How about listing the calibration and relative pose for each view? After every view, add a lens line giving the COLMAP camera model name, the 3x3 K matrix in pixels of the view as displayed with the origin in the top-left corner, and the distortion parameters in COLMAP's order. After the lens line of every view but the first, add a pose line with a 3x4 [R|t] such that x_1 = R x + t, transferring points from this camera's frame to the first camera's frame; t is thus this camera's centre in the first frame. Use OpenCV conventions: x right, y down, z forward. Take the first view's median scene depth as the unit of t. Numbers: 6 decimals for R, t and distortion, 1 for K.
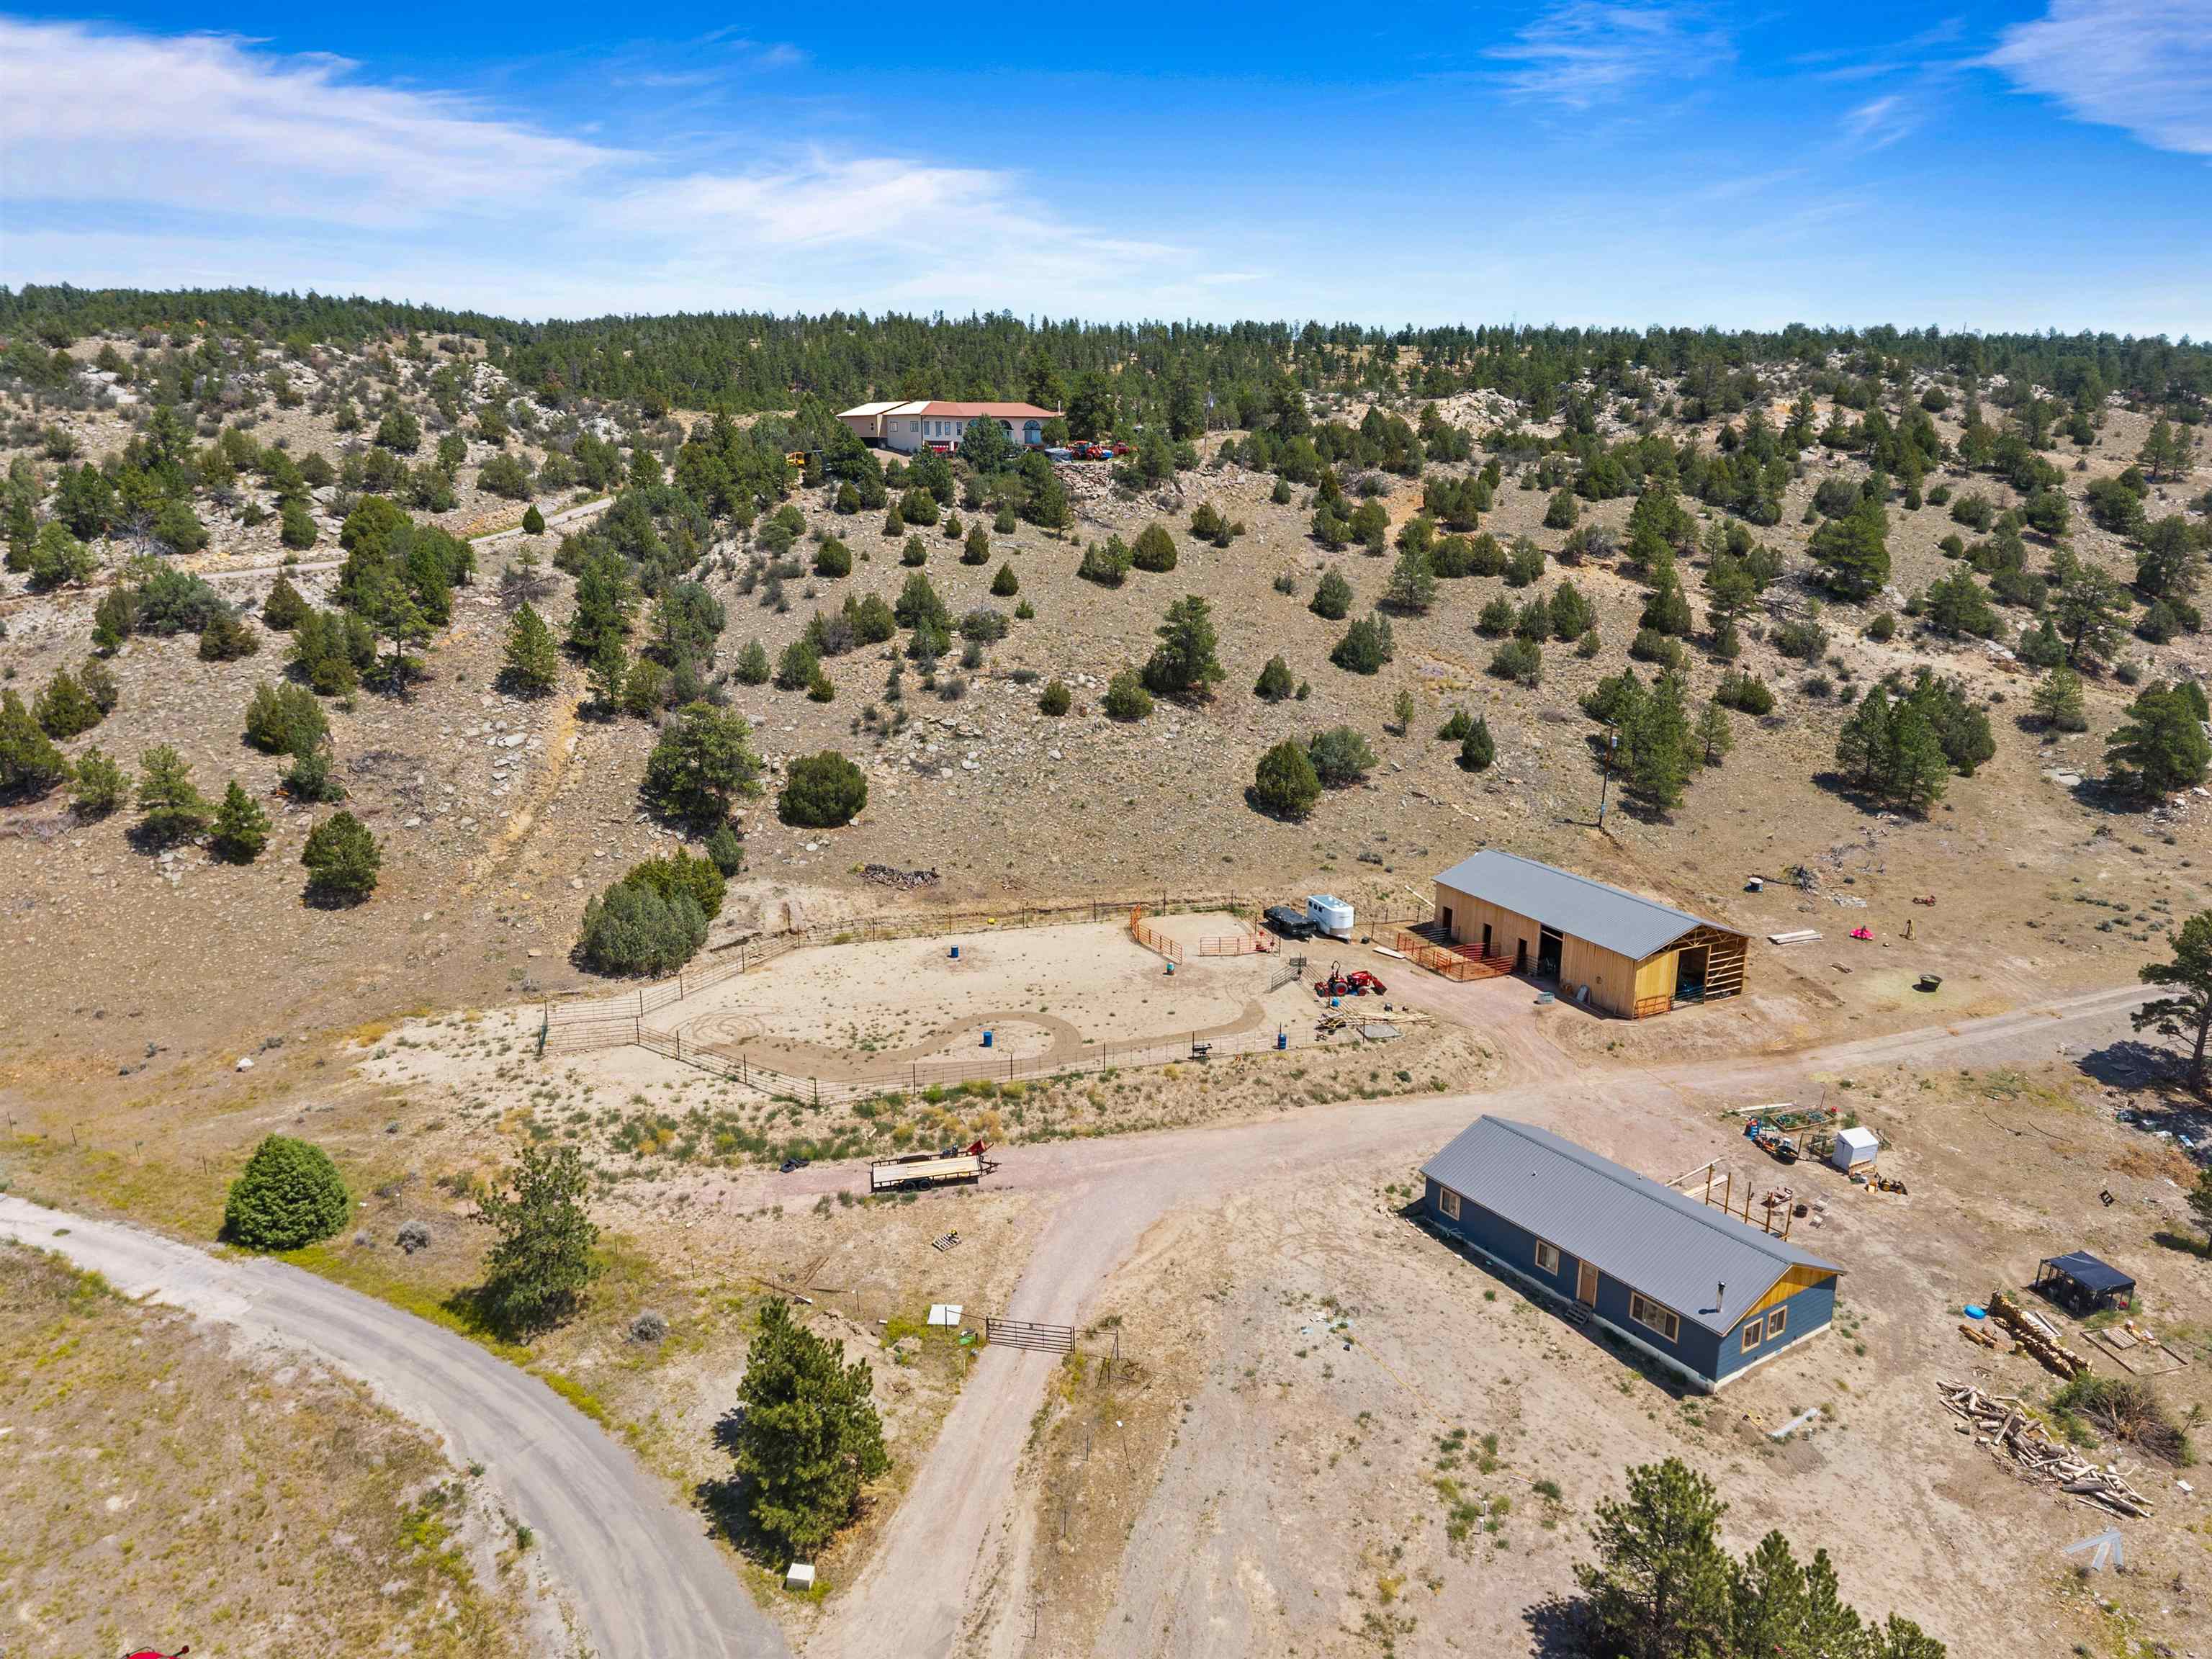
lens RADIAL K [[1499.7, 0, 1106.0], [0, 1499.7, 829.5], [0, 0, 1]] dist [0.004682, -0.002376]
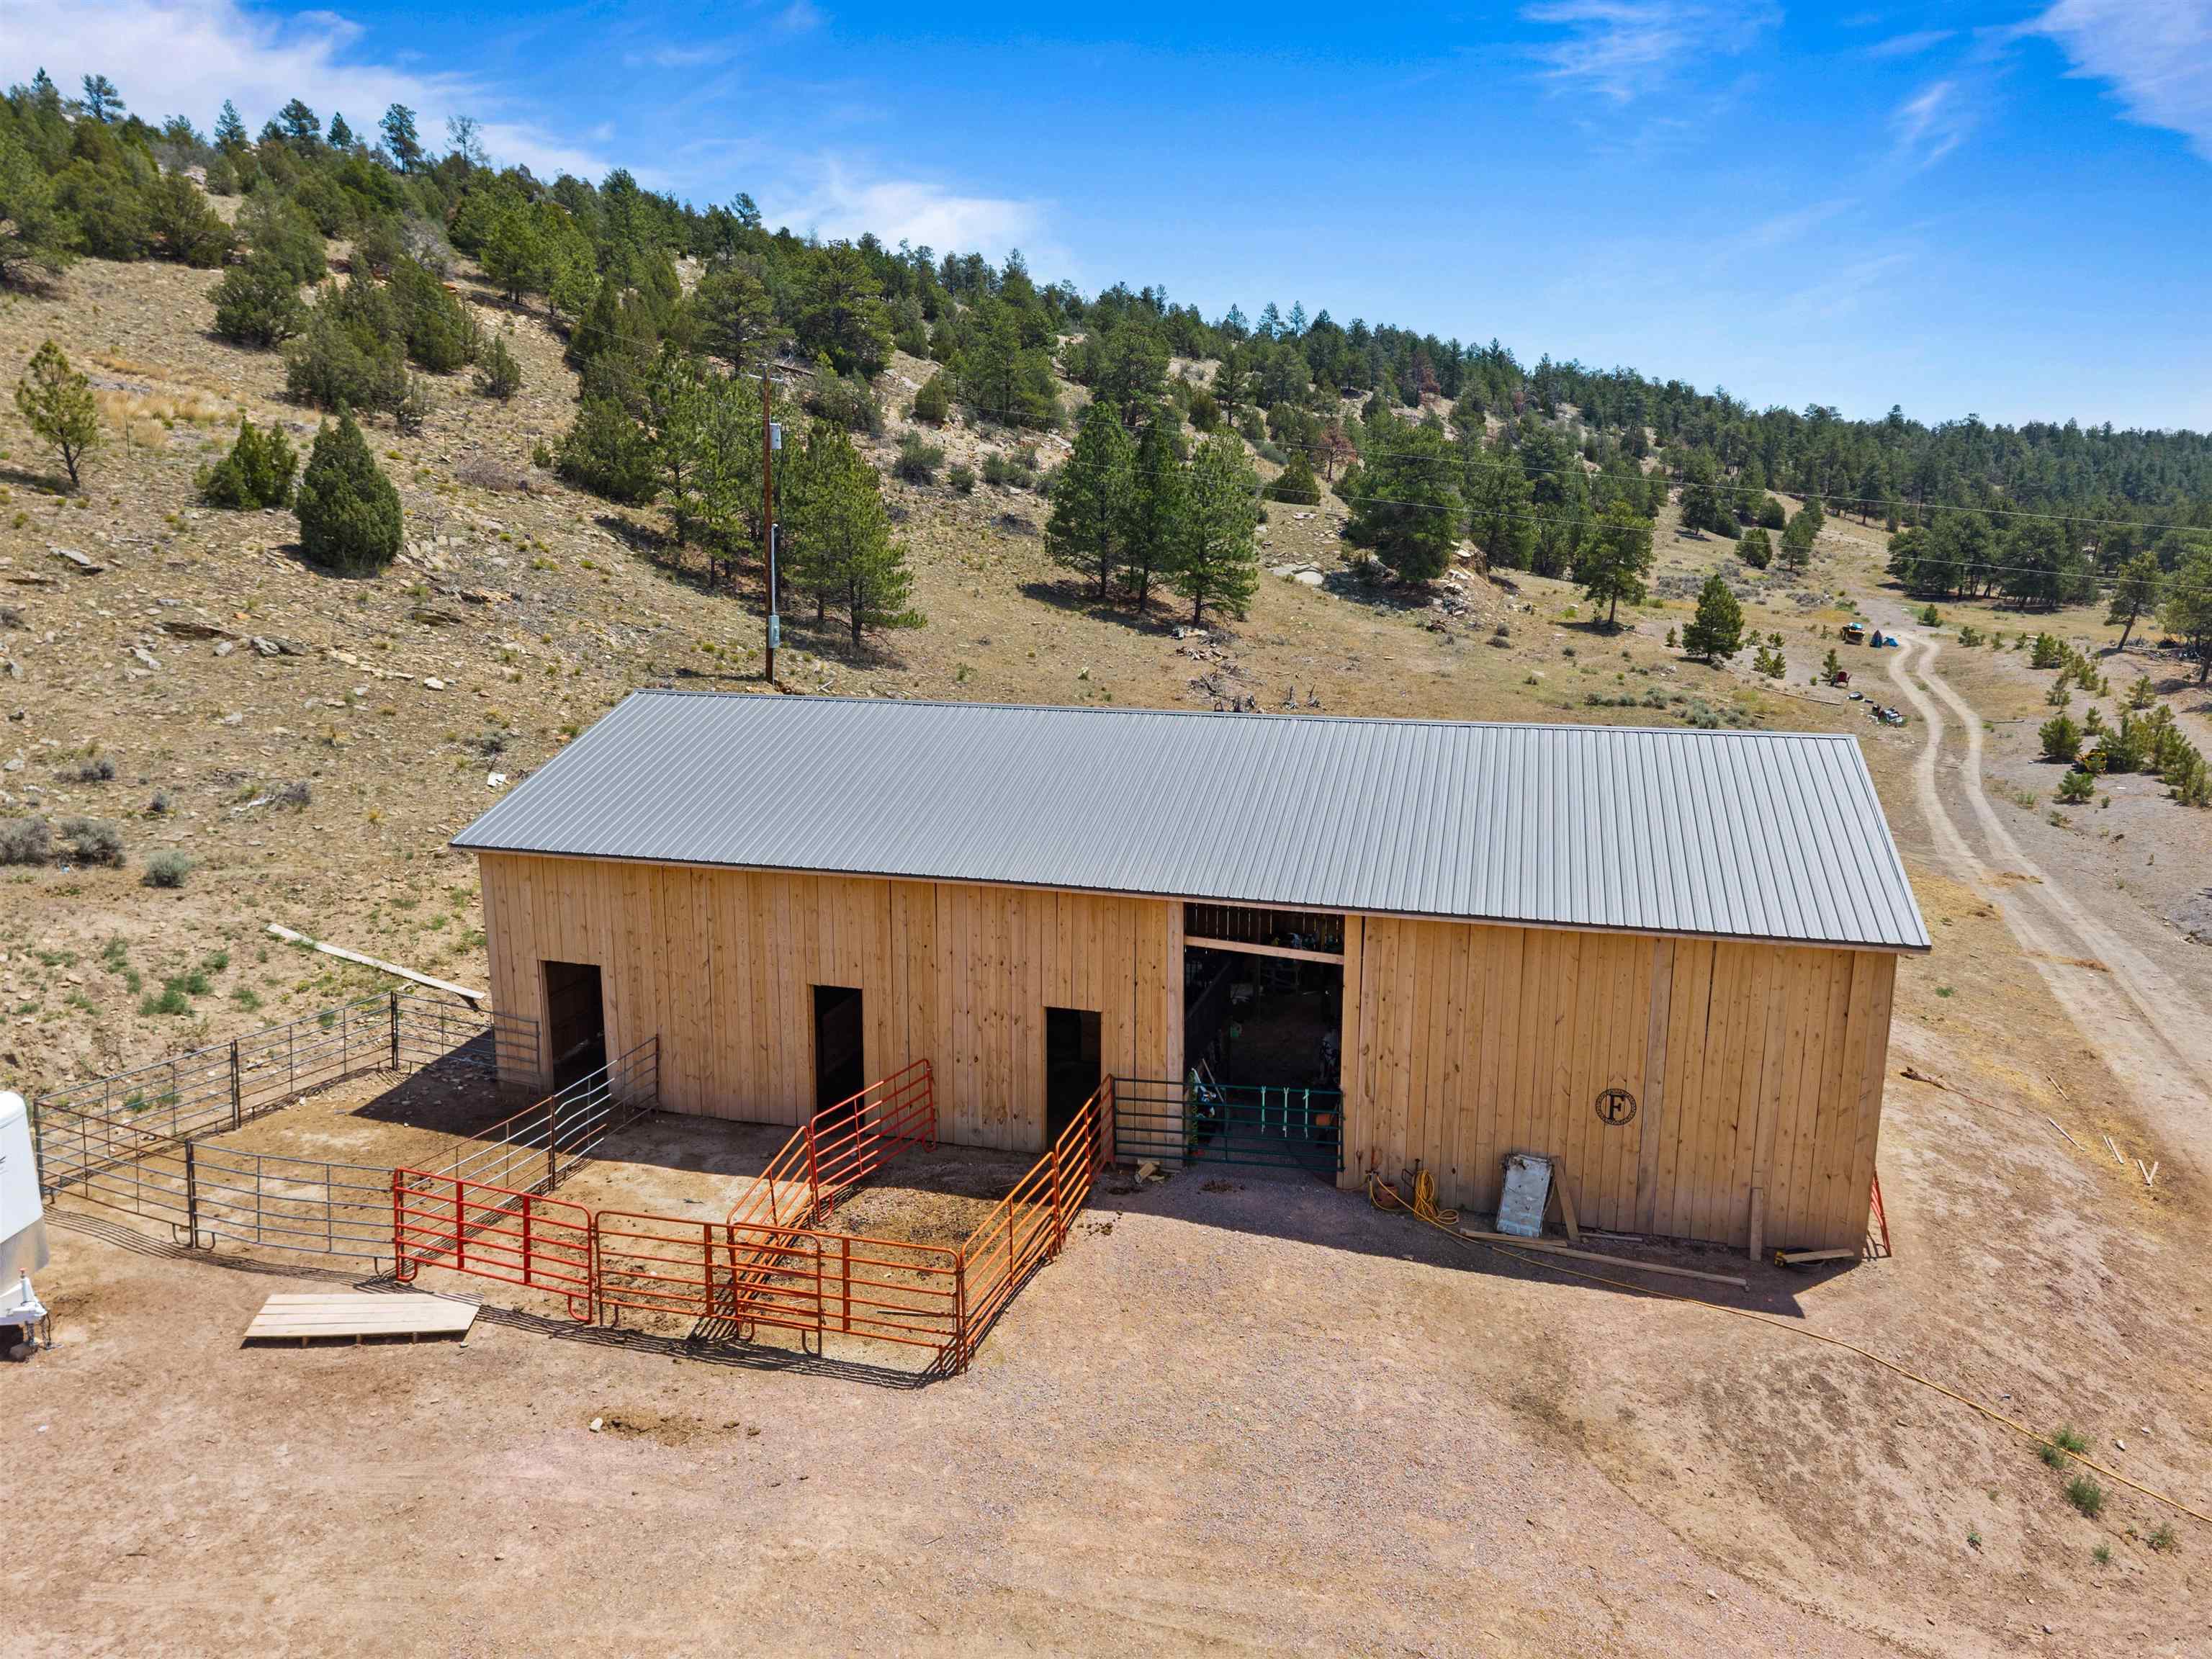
lens RADIAL K [[1499.7, 0, 1106.0], [0, 1499.7, 829.5], [0, 0, 1]] dist [0.004682, -0.002376]
pose [[0.669951, -0.162413, 0.724423, 0.139765], [0.187306, 0.981188, 0.046757, 0.040986], [-0.718389, 0.104363, 0.687768, 0.855910]]
